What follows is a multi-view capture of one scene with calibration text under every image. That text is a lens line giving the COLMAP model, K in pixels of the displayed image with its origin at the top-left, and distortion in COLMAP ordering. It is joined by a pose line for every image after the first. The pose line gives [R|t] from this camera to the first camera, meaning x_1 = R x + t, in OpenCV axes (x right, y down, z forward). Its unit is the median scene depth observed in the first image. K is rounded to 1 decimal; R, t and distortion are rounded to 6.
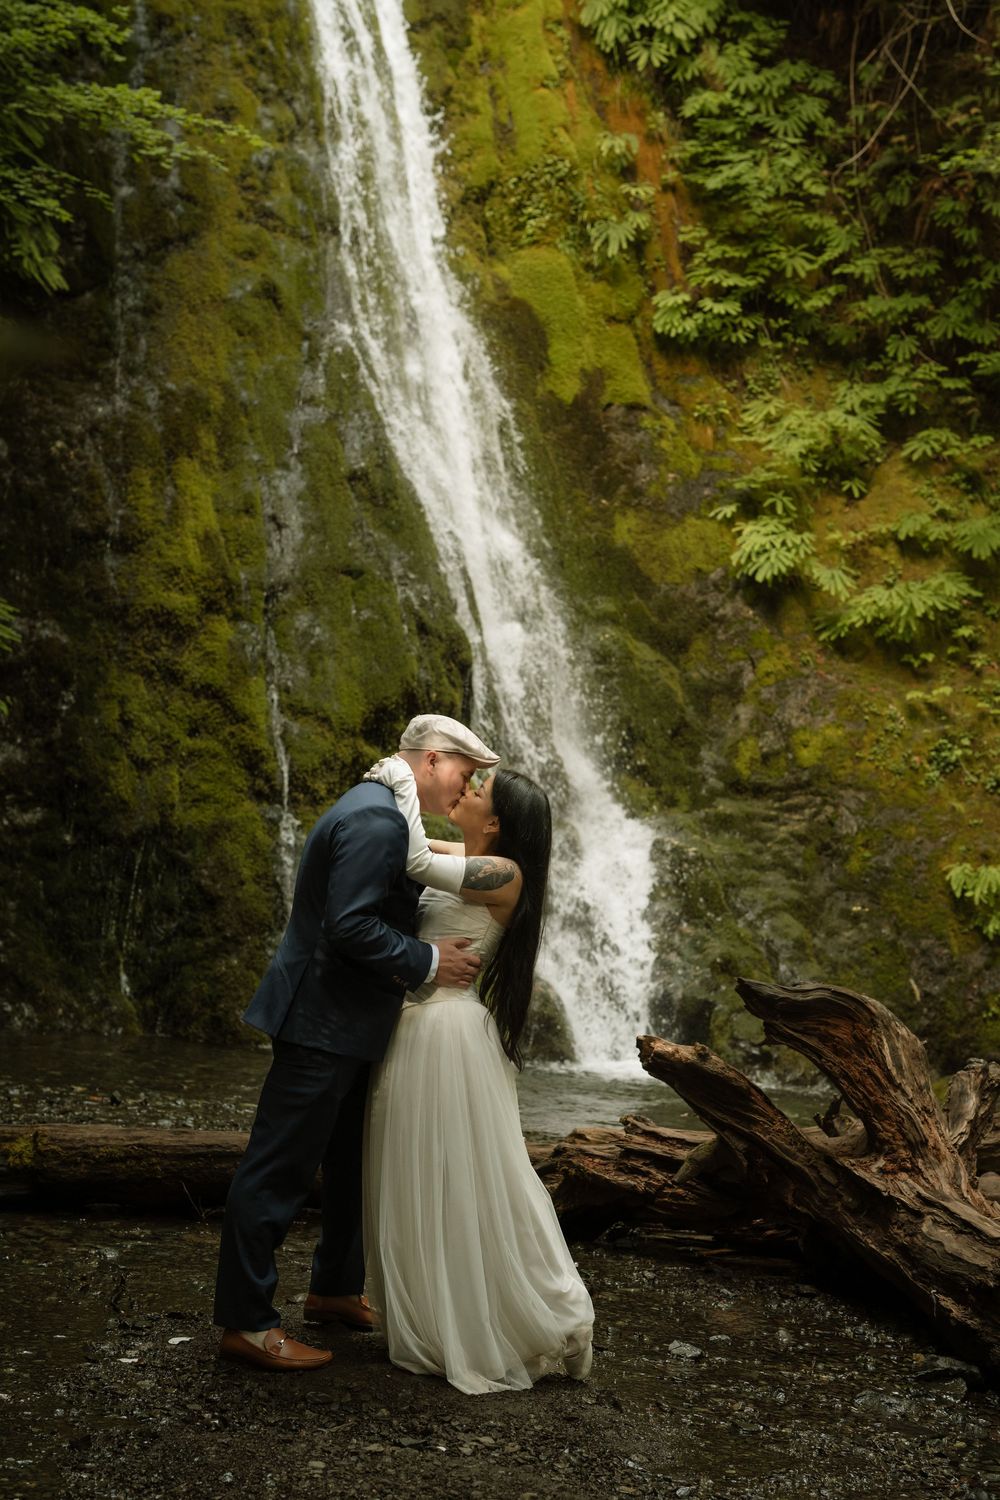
lens RADIAL K [[2154.6, 0, 500.0], [0, 2154.6, 750.0], [0, 0, 1]] dist [0.005827, 0.042307]
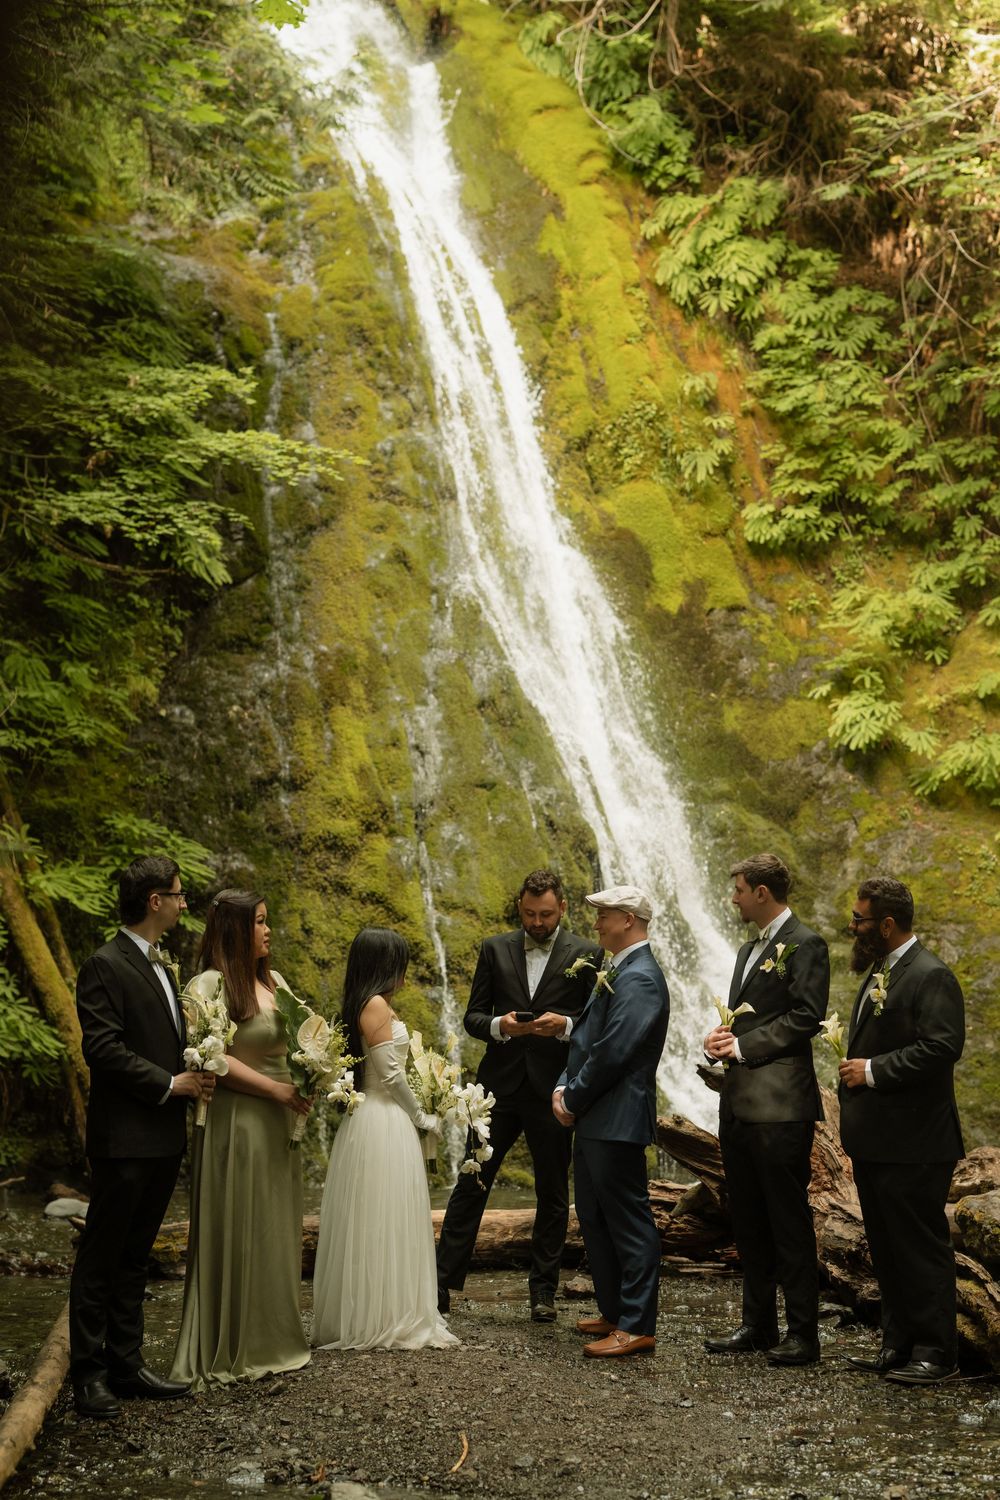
lens RADIAL K [[2224.2, 0, 491.1], [0, 2224.2, 739.5], [0, 0, 1]] dist [0.002087, -0.023905]
pose [[0.986881, -0.114068, -0.114260, 0.068499], [0.103512, 0.990136, -0.094423, 0.007753], [0.123903, 0.081357, 0.988954, -0.191187]]
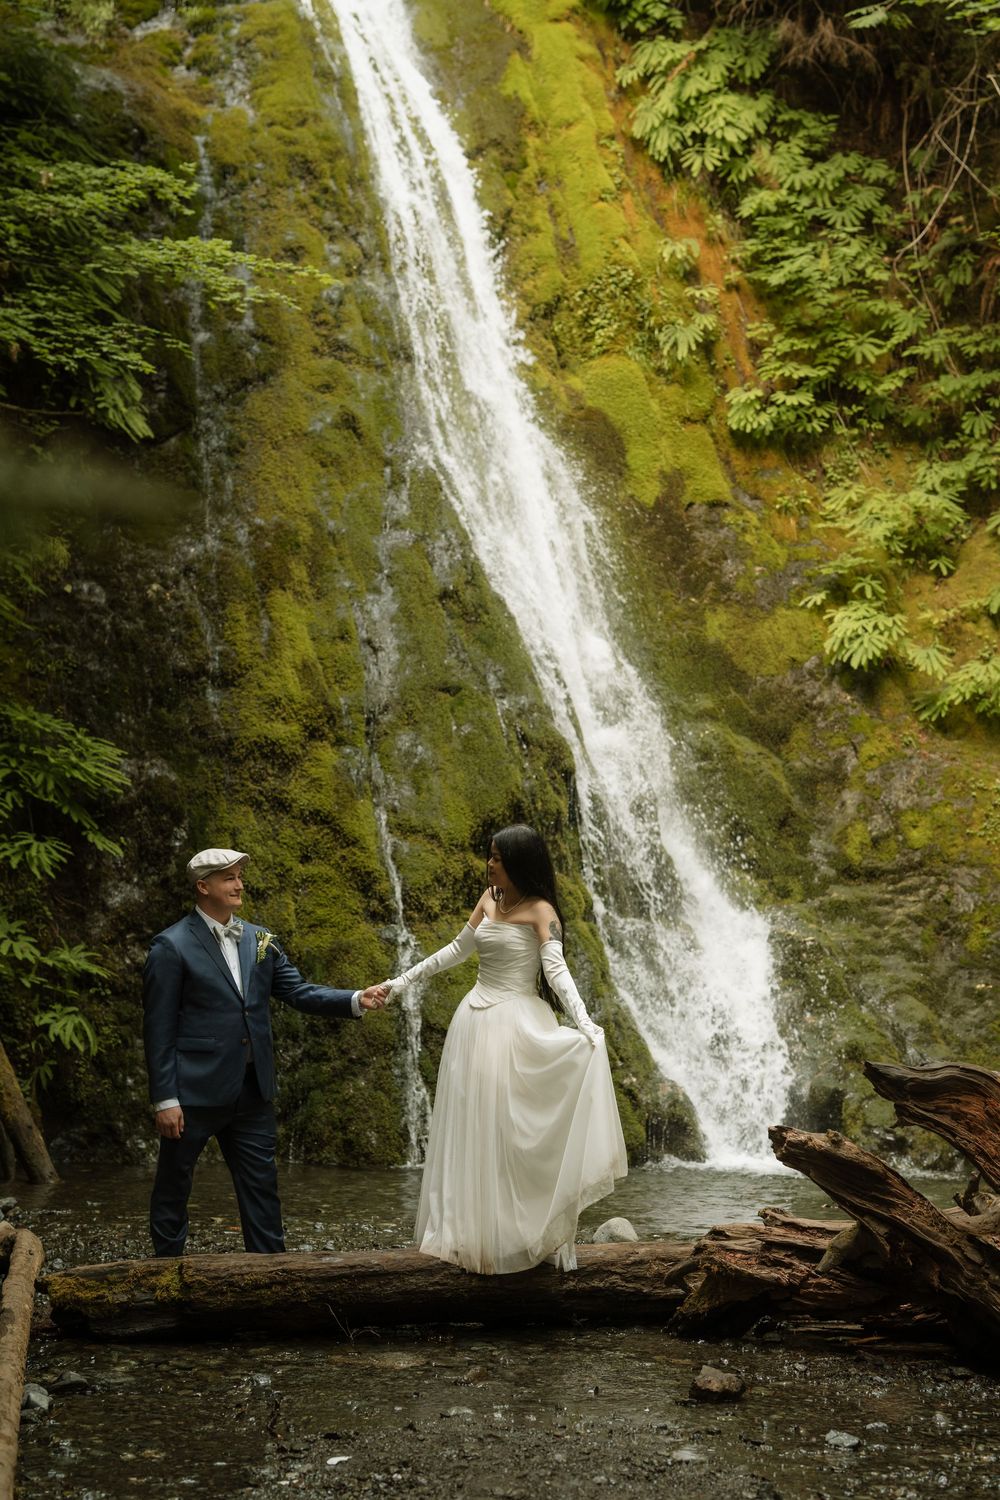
lens RADIAL K [[2154.2, 0, 505.6], [0, 2154.2, 751.0], [0, 0, 1]] dist [0.008176, 0.008827]
pose [[0.996037, -0.077261, -0.044056, -0.000195], [0.074962, 0.995849, -0.051632, 0.000557], [0.047862, 0.048125, 0.997694, -0.005466]]
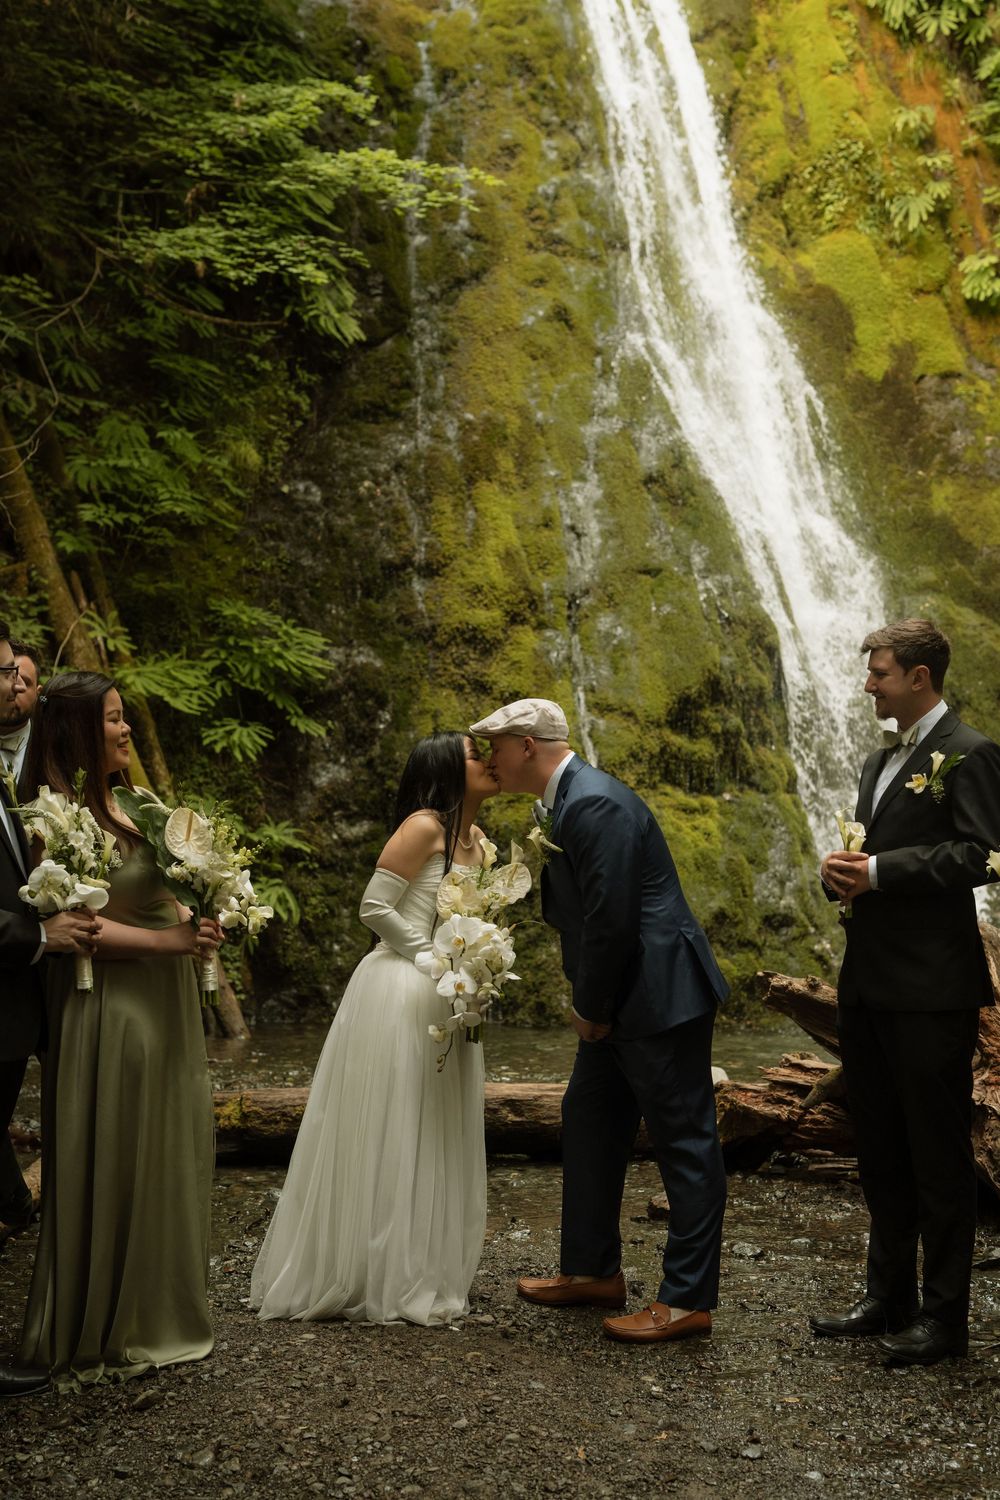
lens RADIAL K [[2154.2, 0, 505.6], [0, 2154.2, 751.0], [0, 0, 1]] dist [0.008176, 0.008827]
pose [[0.969377, -0.094614, -0.226621, 0.081291], [0.093823, 0.995486, -0.014283, 0.011092], [0.226950, -0.007417, 0.973878, -0.028443]]
